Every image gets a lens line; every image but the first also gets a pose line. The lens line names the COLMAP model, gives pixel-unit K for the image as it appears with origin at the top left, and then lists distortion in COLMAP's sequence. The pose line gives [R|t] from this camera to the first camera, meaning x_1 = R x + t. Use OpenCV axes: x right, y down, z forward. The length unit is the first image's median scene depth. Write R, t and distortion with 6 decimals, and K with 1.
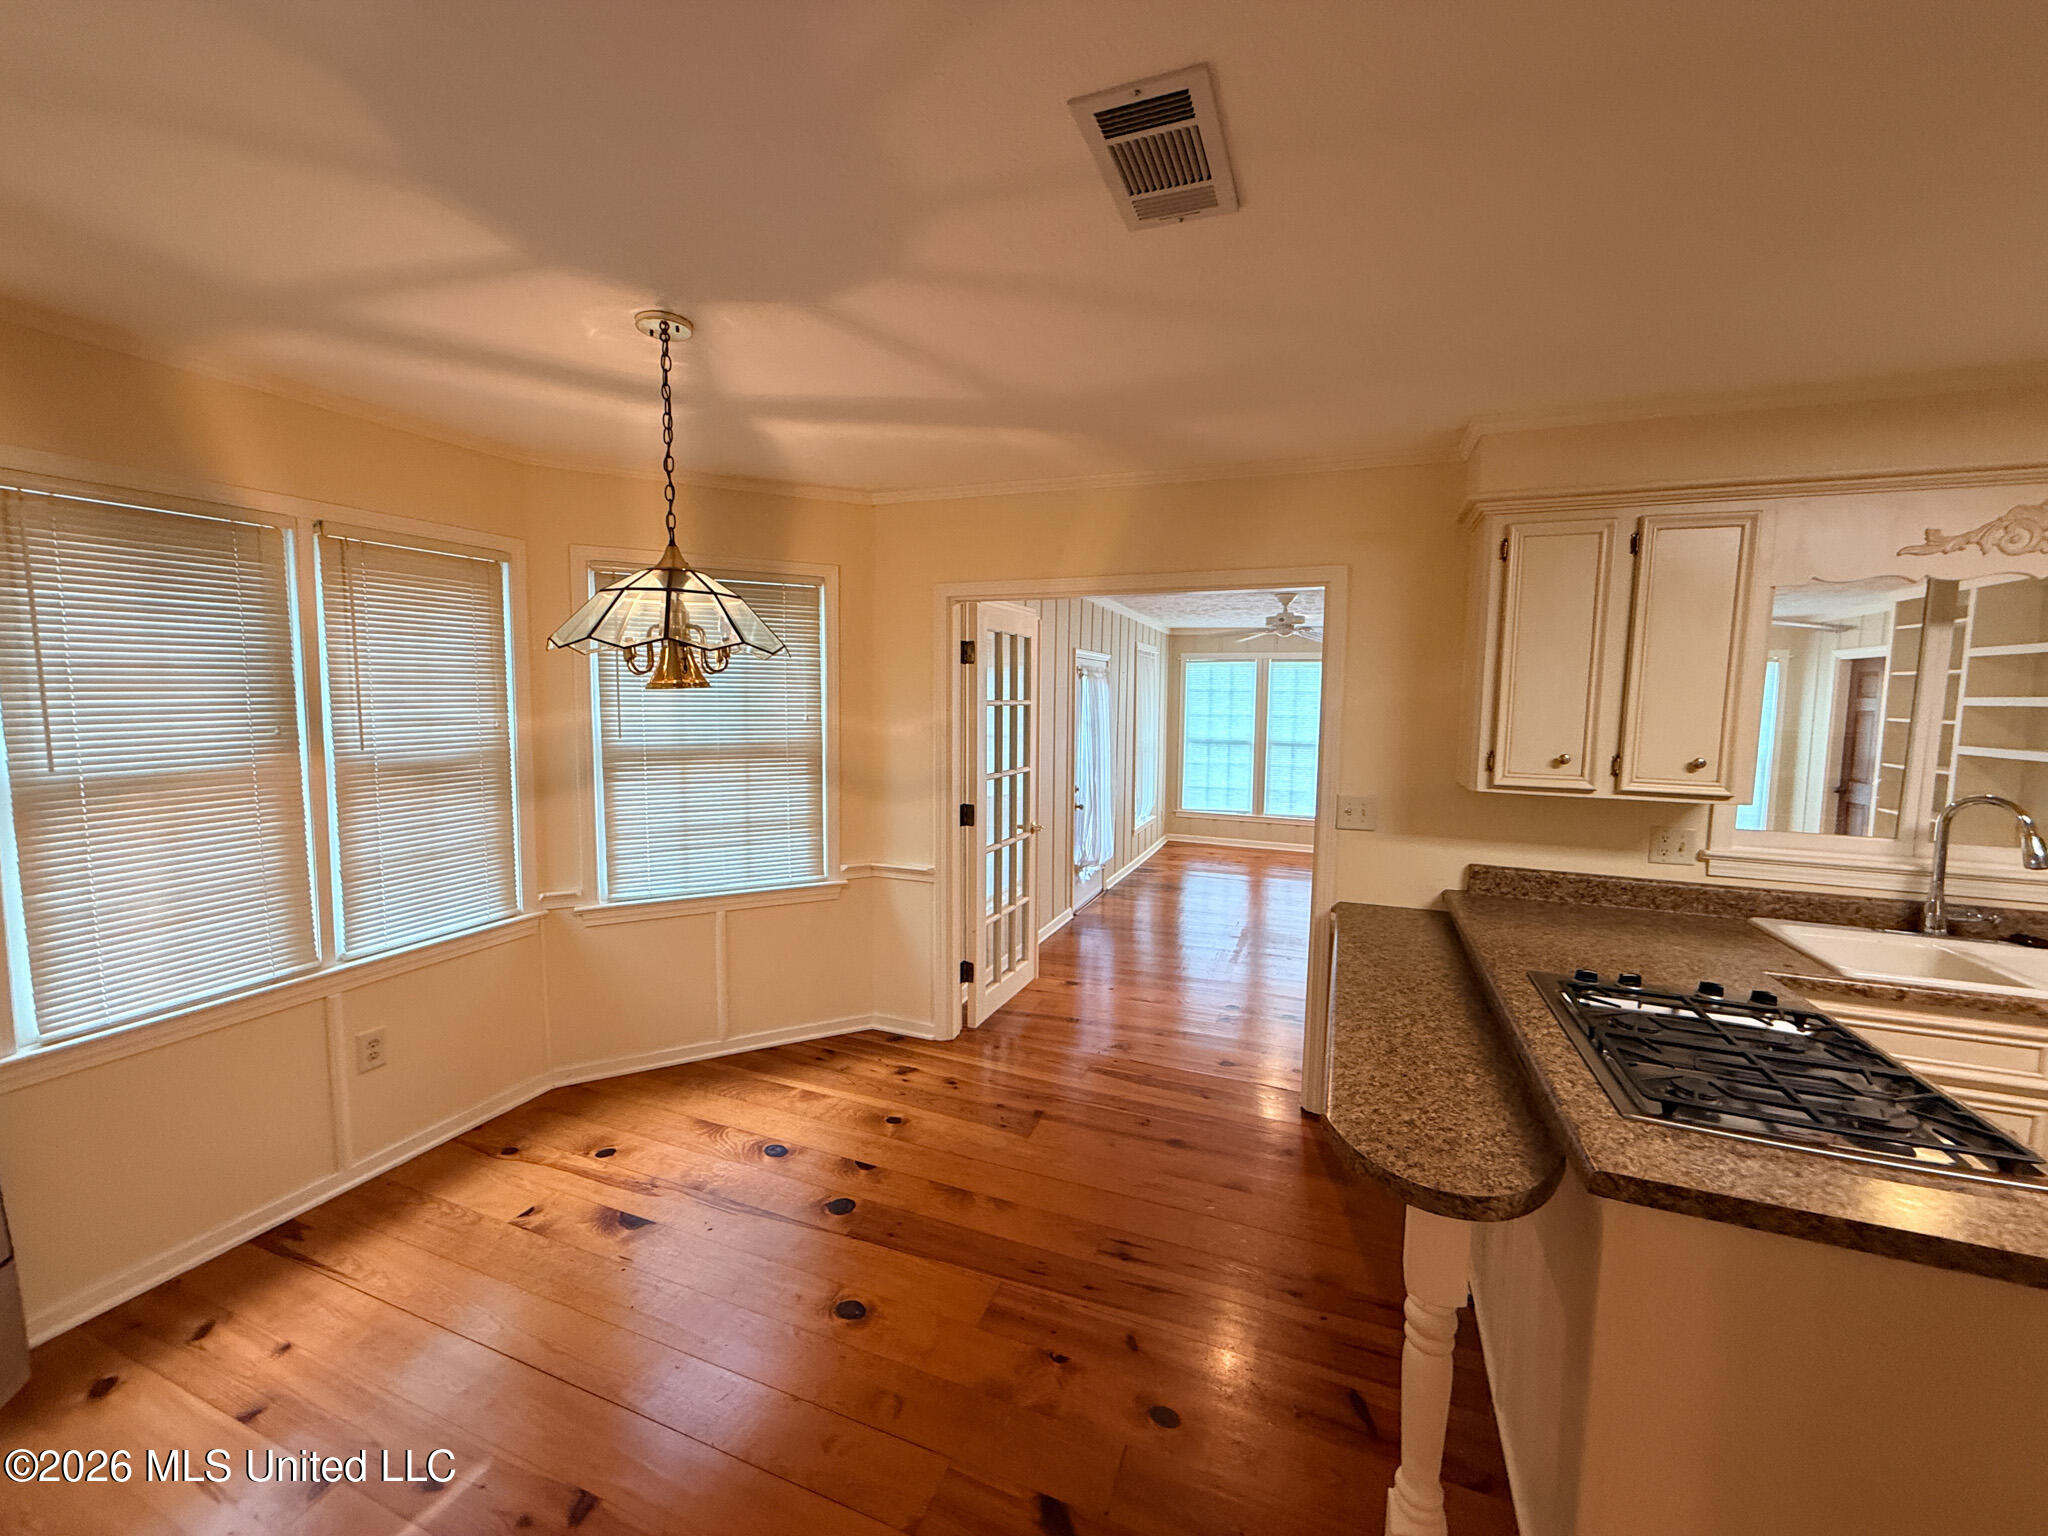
lens RADIAL K [[820.2, 0, 1015.4], [0, 820.2, 768.3], [0, 0, 1]] dist [-0.001468, 0.000530]
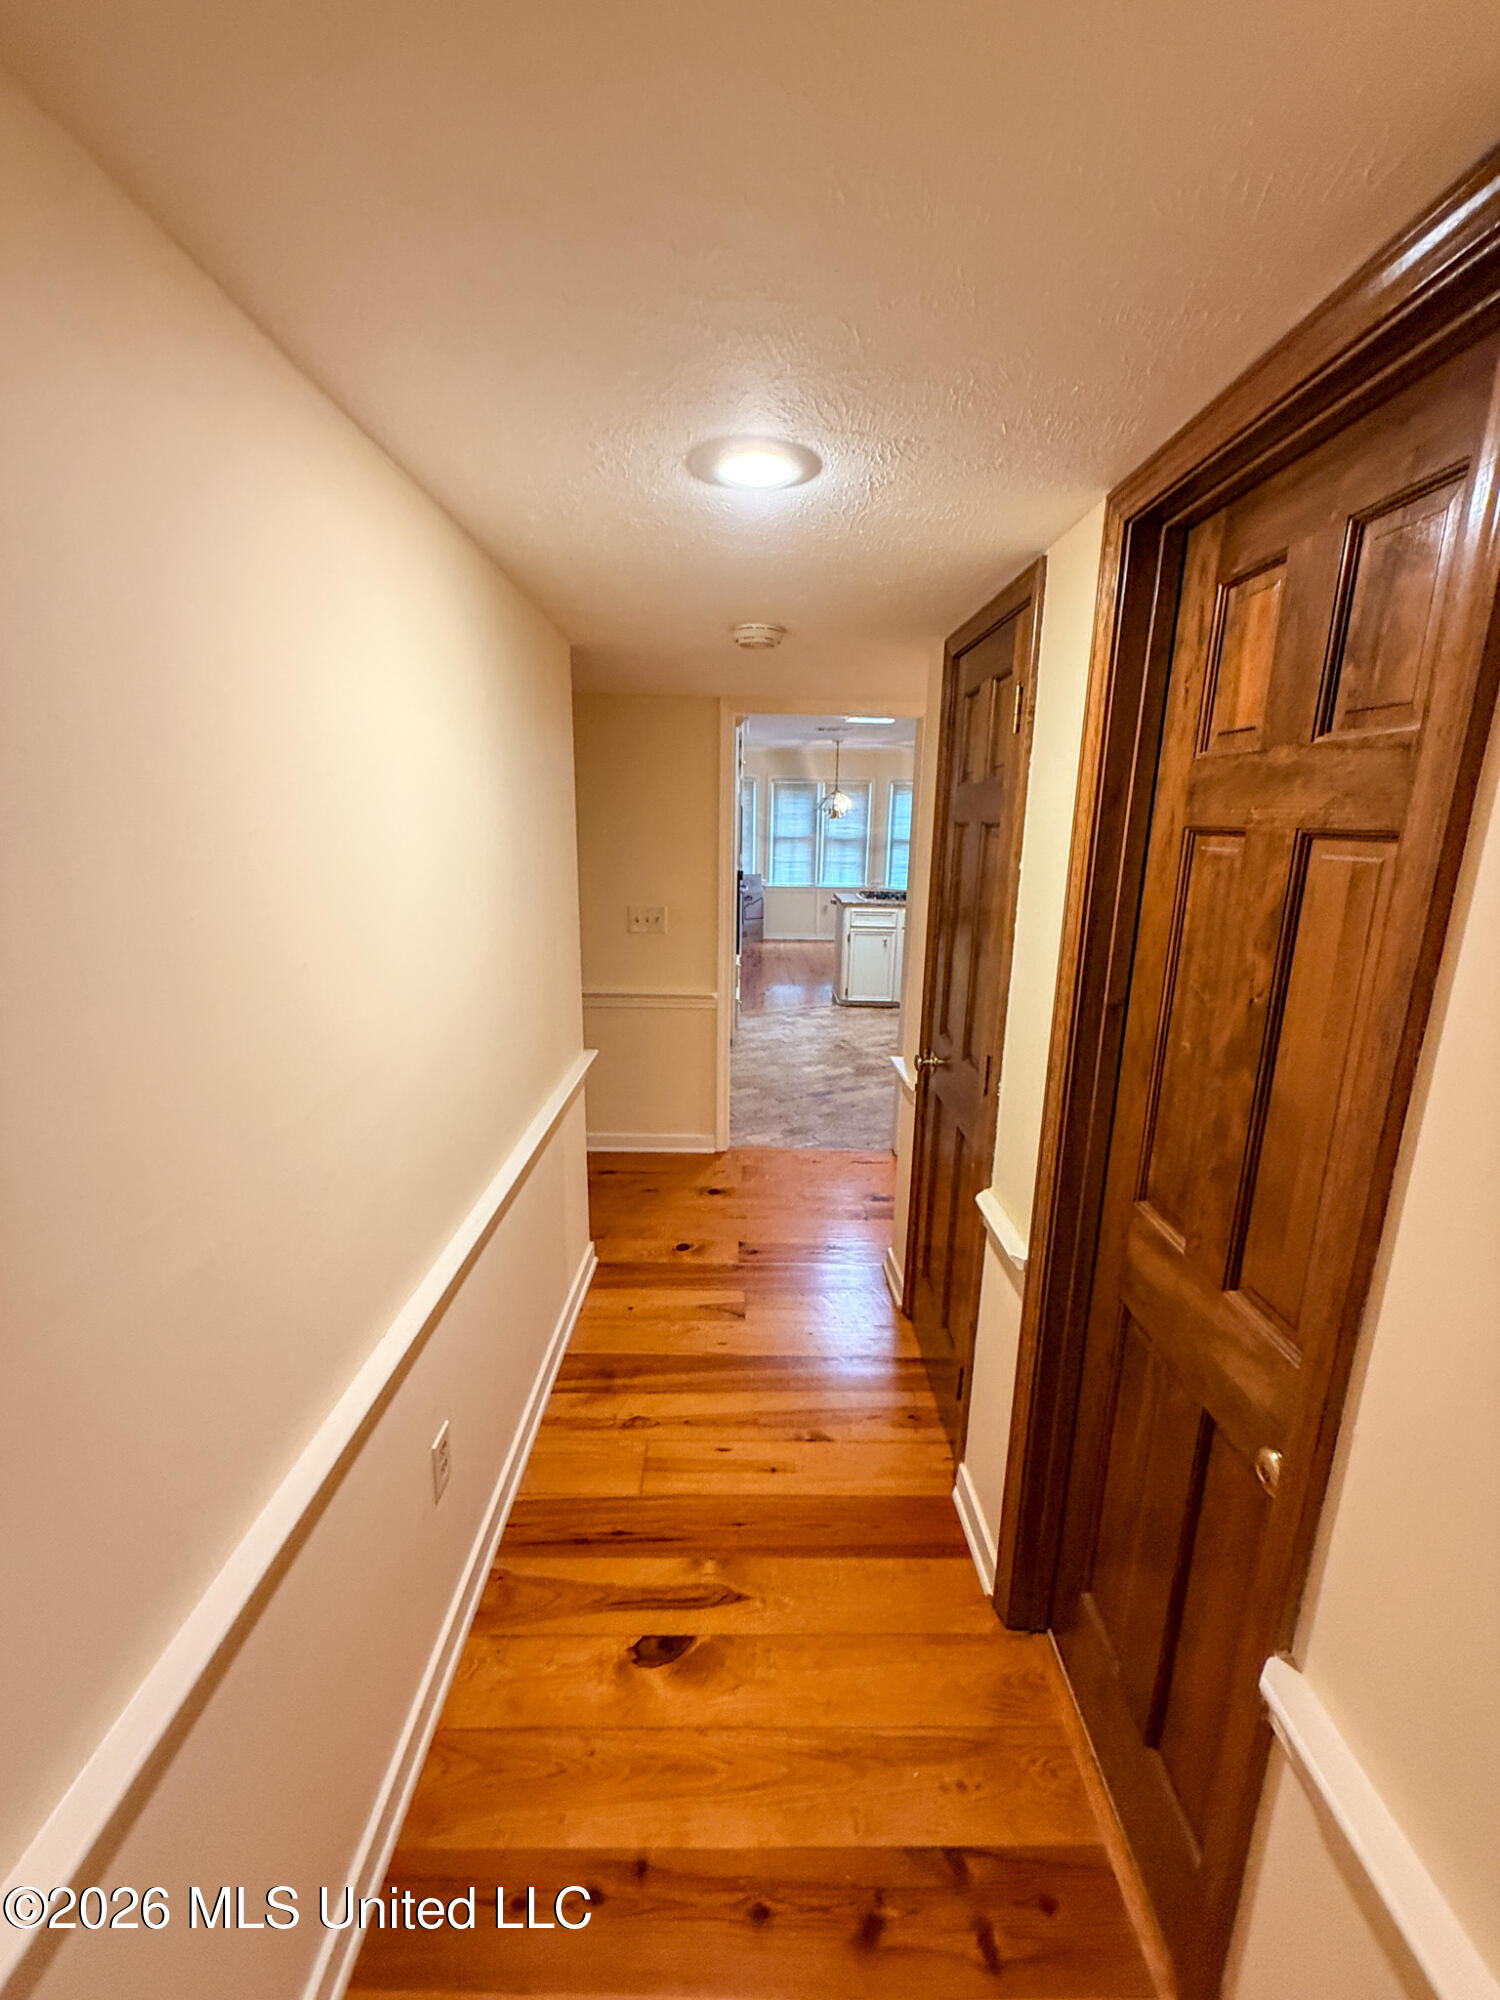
lens RADIAL K [[801.0, 0, 752.1], [0, 801.0, 1000.6], [0, 0, 1]] dist [-0.001468, 0.000530]
pose [[0.378163, 0.197789, -0.904363, 2.336995], [-0.094383, 0.980056, 0.174877, 0.103668], [0.920915, 0.019224, 0.389289, -0.748243]]
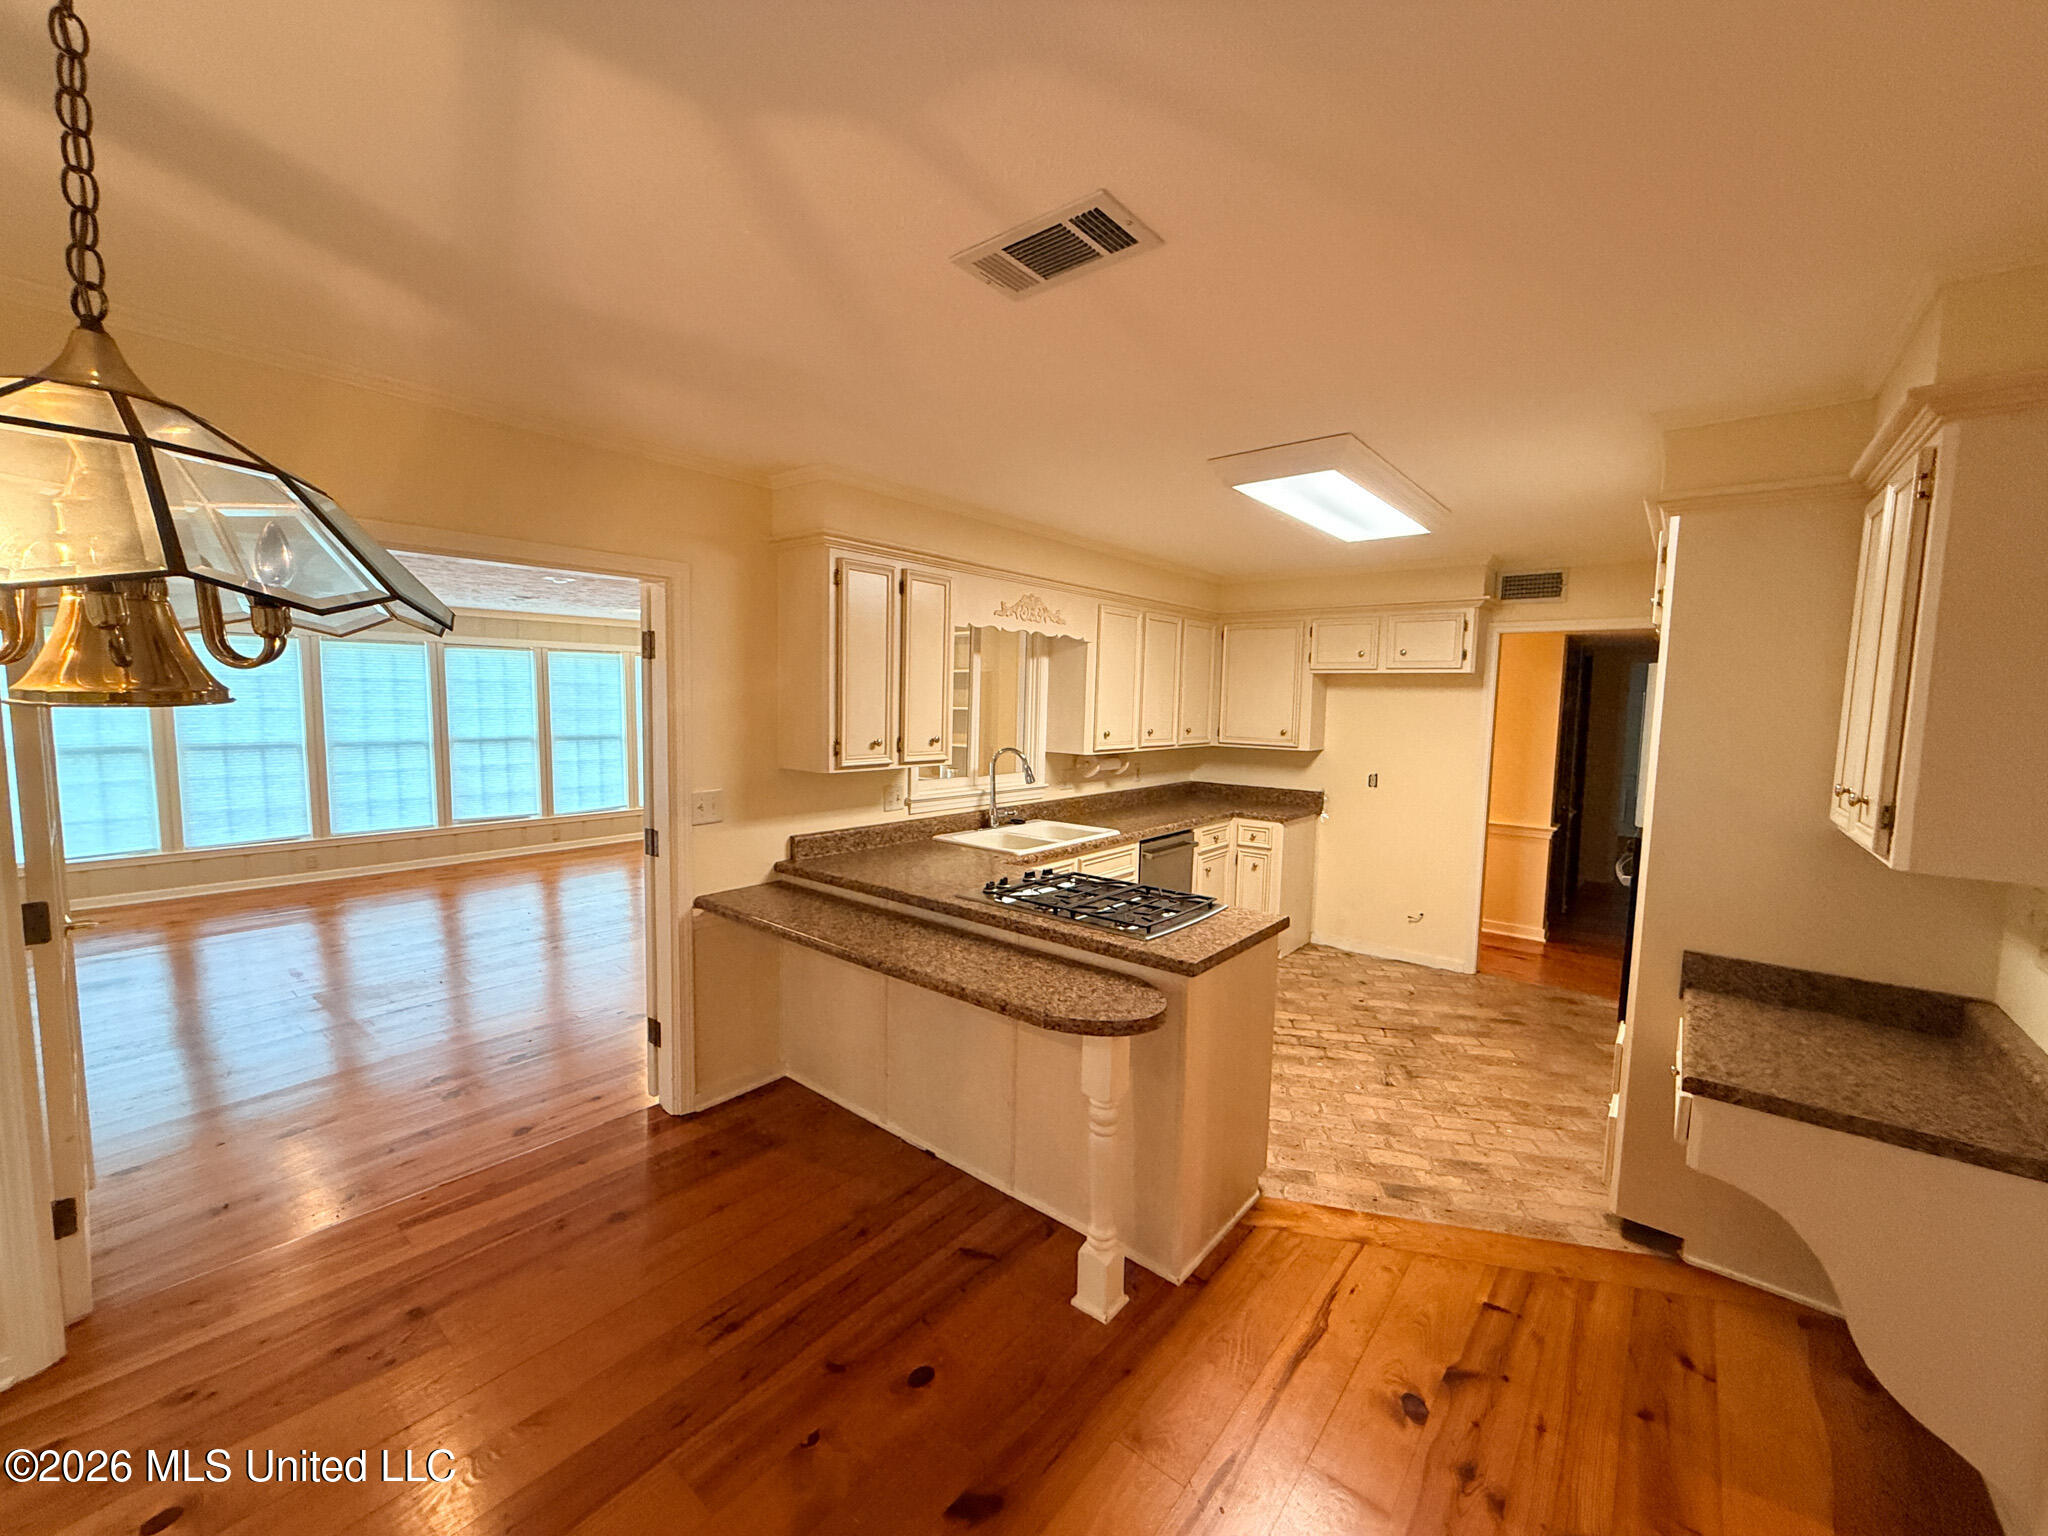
lens RADIAL K [[820.2, 0, 1015.2], [0, 820.2, 769.6], [0, 0, 1]] dist [-0.001468, 0.000530]
pose [[0.303967, -0.093817, 0.948052, -0.411672], [0.071454, 0.994582, 0.075511, -0.040201], [-0.949999, 0.044789, 0.309024, 0.293942]]
